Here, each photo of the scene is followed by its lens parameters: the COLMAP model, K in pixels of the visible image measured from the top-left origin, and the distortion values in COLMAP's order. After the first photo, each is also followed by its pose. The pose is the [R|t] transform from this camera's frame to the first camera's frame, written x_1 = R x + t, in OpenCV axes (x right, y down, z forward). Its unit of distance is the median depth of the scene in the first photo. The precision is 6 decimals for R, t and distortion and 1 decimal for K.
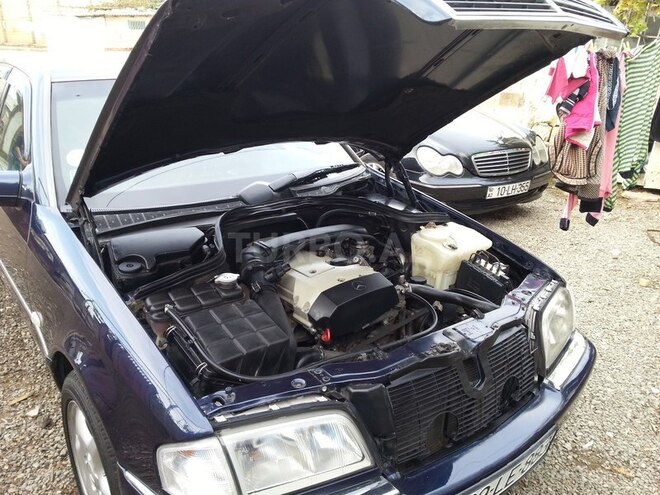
lens RADIAL K [[549.4, 0, 330.0], [0, 549.4, 247.5], [0, 0, 1]] dist [0.031880, -0.100006]
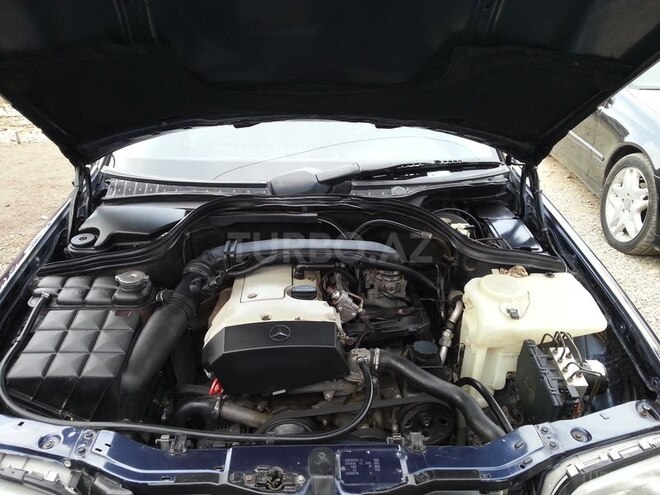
lens RADIAL K [[549.4, 0, 330.0], [0, 549.4, 247.5], [0, 0, 1]] dist [0.031880, -0.100006]
pose [[0.807618, 0.209755, -0.551141, 0.381331], [-0.188123, 0.977411, 0.096318, -0.094303], [0.558895, 0.025894, 0.828834, 0.377541]]
